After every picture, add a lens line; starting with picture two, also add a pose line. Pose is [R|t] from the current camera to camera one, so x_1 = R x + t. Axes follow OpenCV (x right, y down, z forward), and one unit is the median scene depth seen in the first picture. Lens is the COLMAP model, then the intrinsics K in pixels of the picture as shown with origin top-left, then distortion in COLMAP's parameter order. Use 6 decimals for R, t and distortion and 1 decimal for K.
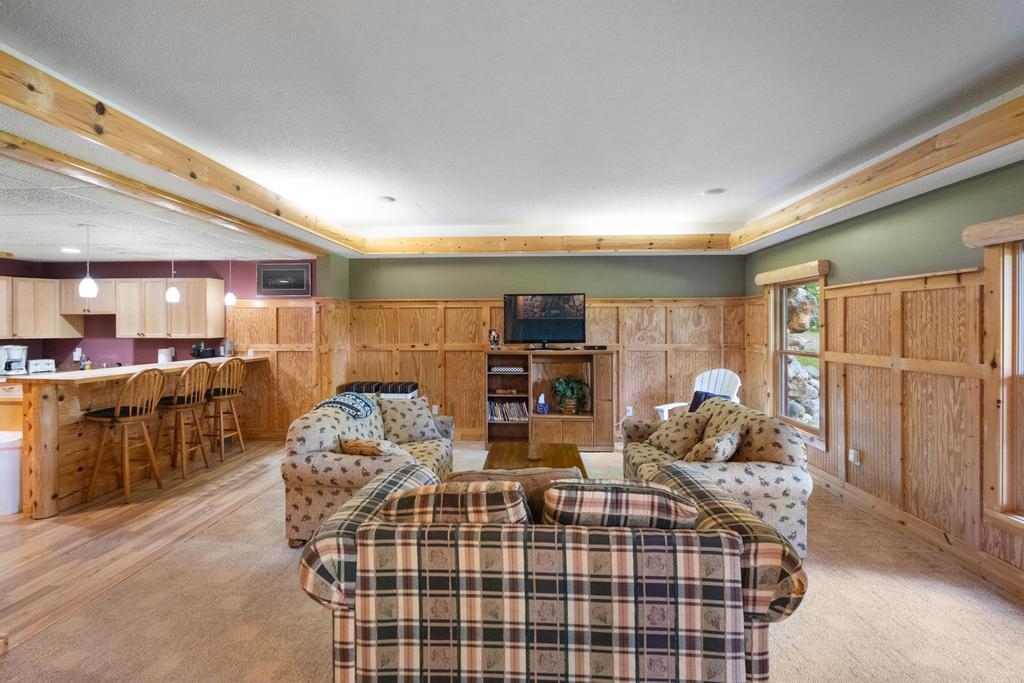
lens RADIAL K [[455.5, 0, 508.3], [0, 455.5, 323.9], [0, 0, 1]] dist [-0.001123, -0.000604]
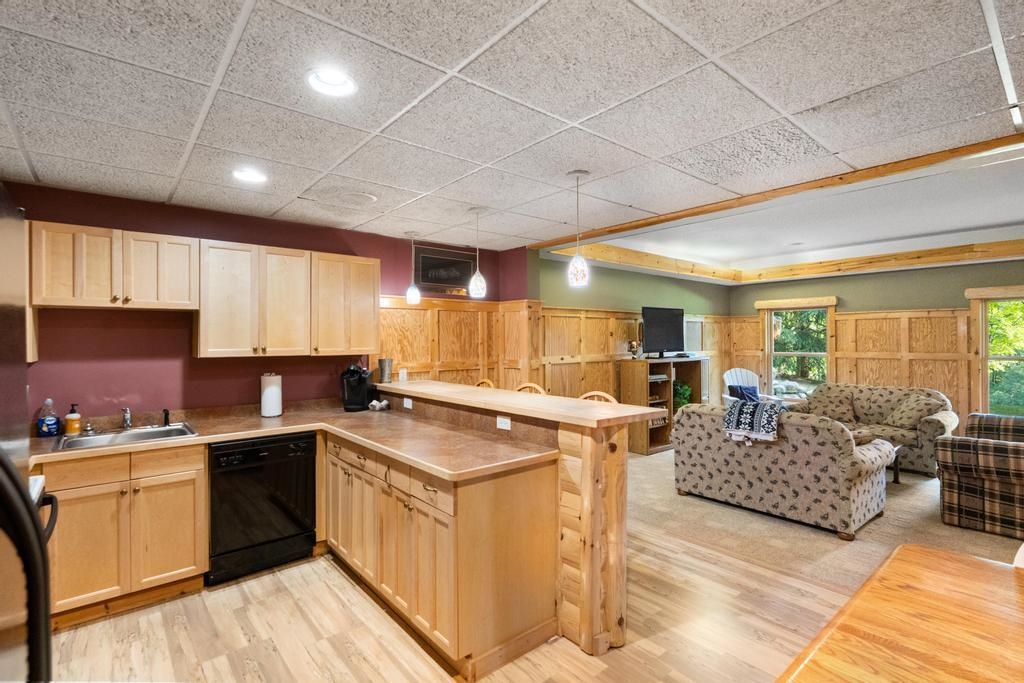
lens RADIAL K [[477.0, 0, 509.0], [0, 477.0, 338.1], [0, 0, 1]] dist [-0.002921, 0.000307]
pose [[0.733961, 0.001200, 0.679191, -1.712589], [0.000118, 0.999998, -0.001894, 0.017745], [-0.679192, 0.001471, 0.733959, 0.682214]]
